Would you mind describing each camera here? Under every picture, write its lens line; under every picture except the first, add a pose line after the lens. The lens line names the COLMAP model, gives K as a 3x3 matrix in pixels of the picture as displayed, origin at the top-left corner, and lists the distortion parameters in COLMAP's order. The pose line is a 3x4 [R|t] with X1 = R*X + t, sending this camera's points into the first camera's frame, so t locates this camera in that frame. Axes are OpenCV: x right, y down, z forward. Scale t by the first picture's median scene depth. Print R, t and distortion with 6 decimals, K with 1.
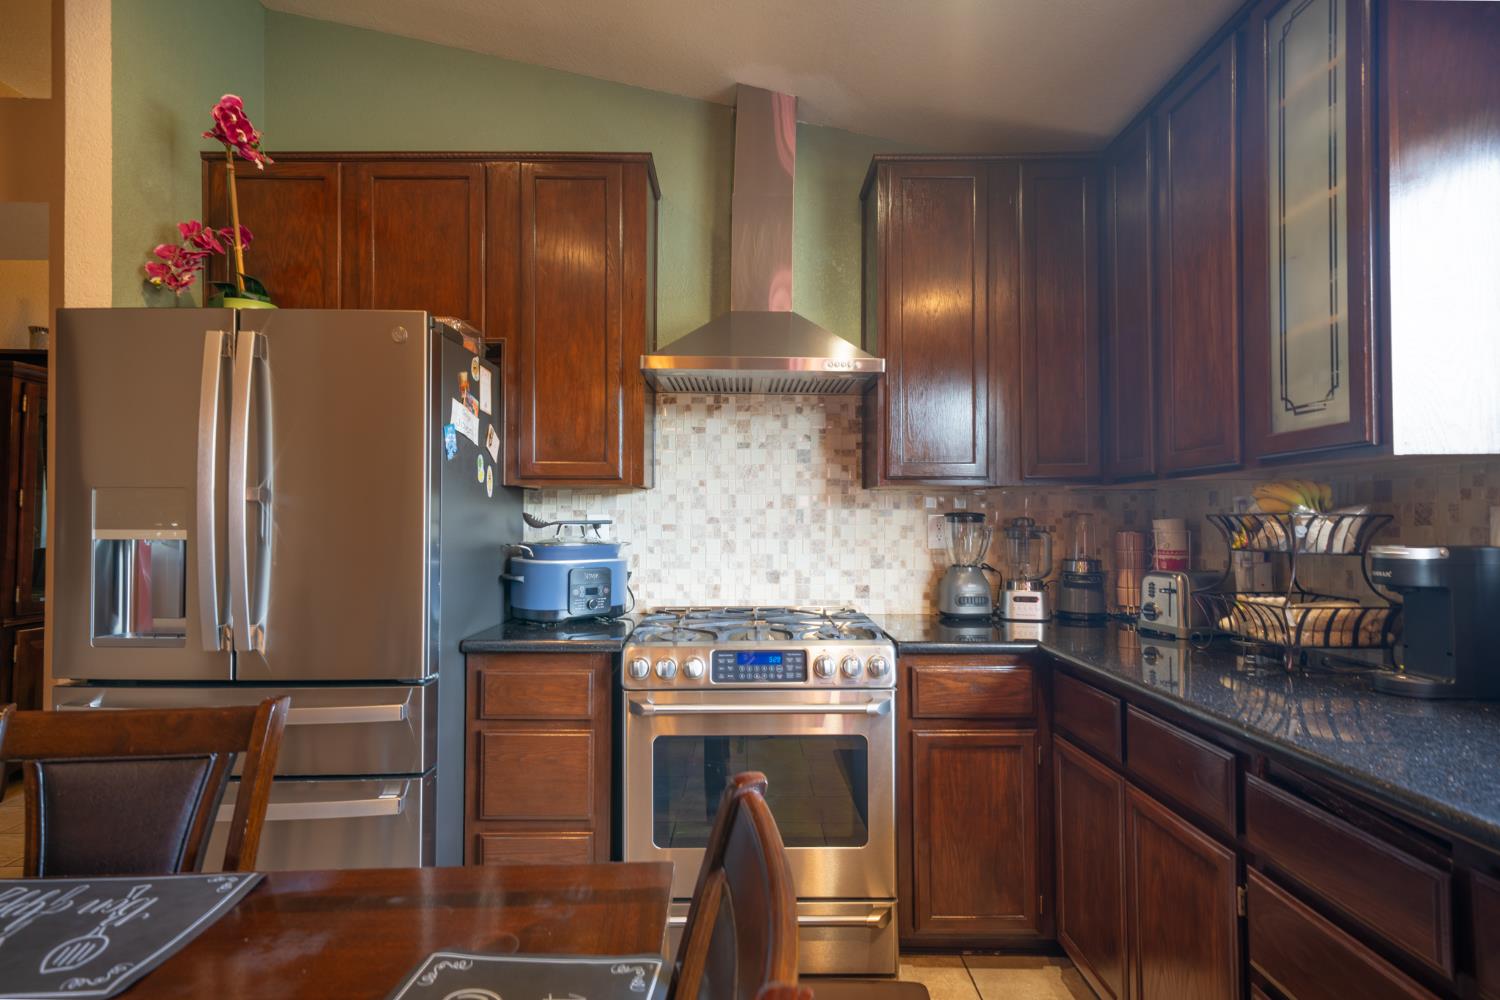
lens RADIAL K [[777.5, 0, 748.5], [0, 777.5, 503.7], [0, 0, 1]] dist [0.007434, 0.000873]
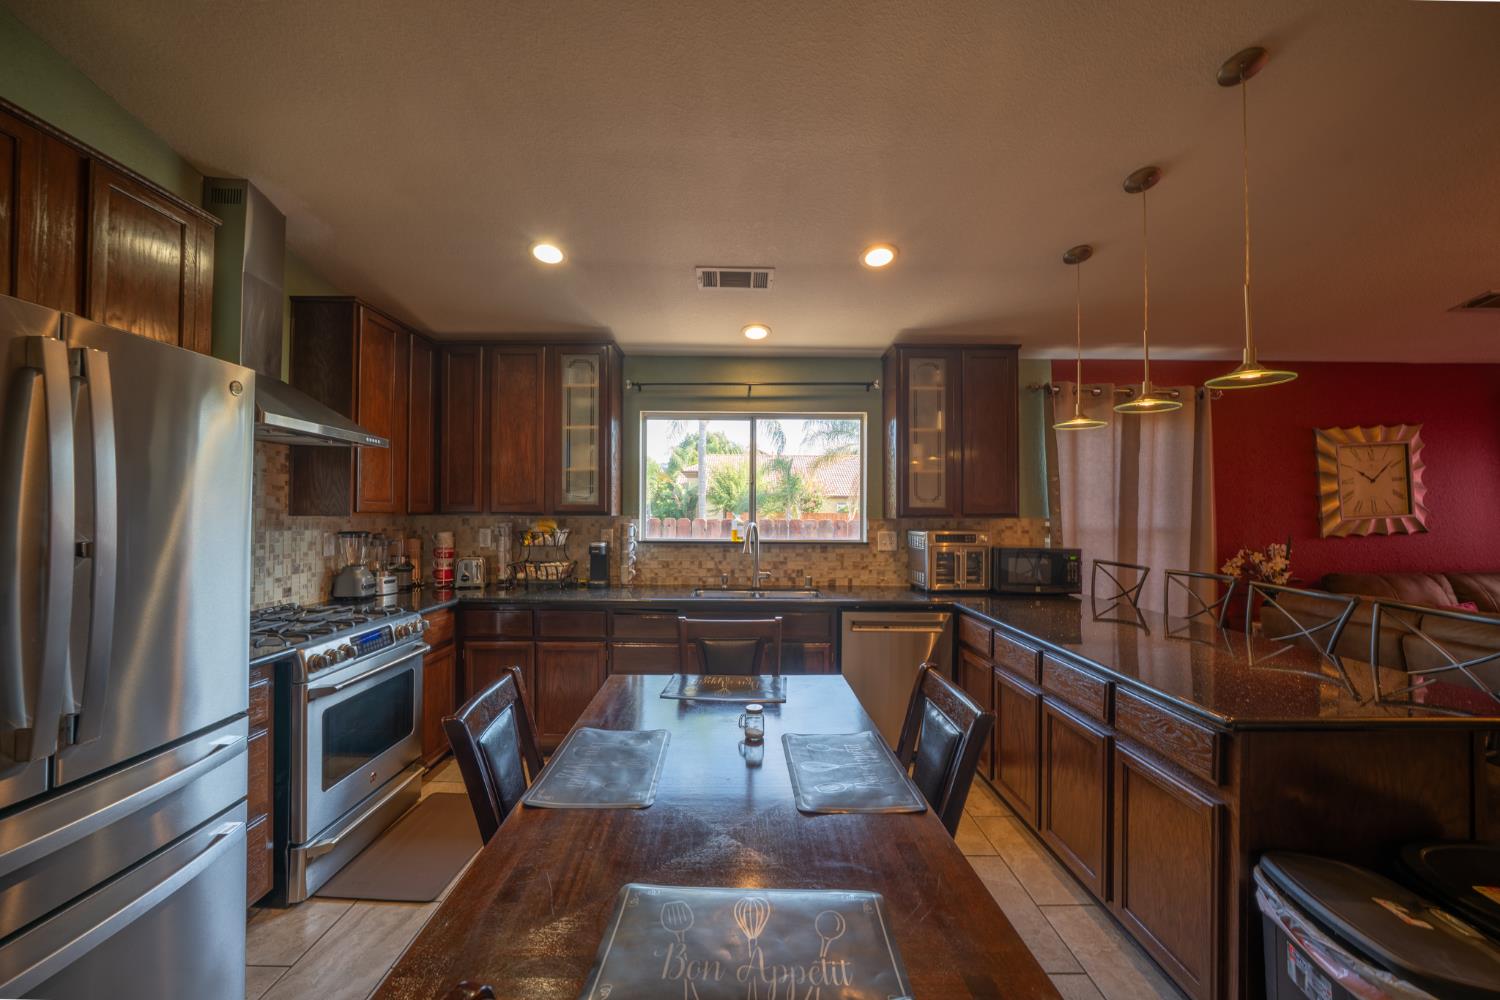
lens RADIAL K [[557.7, 0, 744.5], [0, 557.7, 508.2], [0, 0, 1]] dist [-0.018321, -0.000121]
pose [[0.013460, 0.008132, 0.999876, -0.796346], [-0.027240, 0.999599, -0.007763, -0.046251], [-0.999538, -0.027133, 0.013676, 0.202831]]
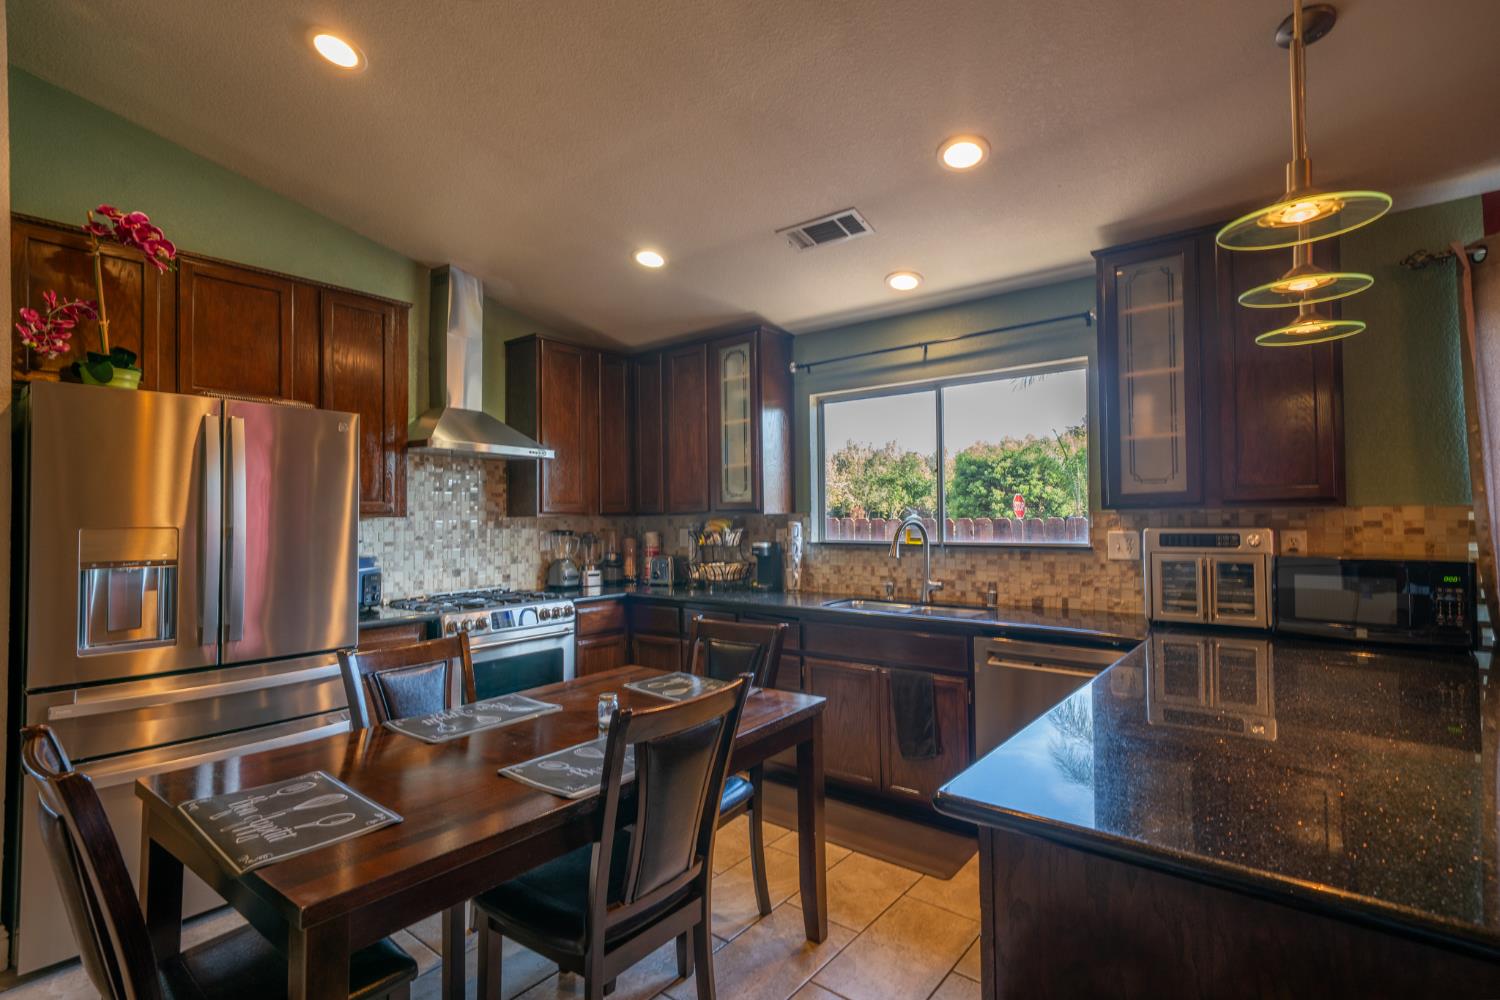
lens RADIAL K [[691.9, 0, 749.3], [0, 691.9, 507.9], [0, 0, 1]] dist [-0.001467, -0.000161]
pose [[0.629228, 0.005540, 0.777201, -0.689218], [-0.007190, 0.999973, -0.001307, -0.040750], [-0.777187, -0.004765, 0.629251, -0.350292]]
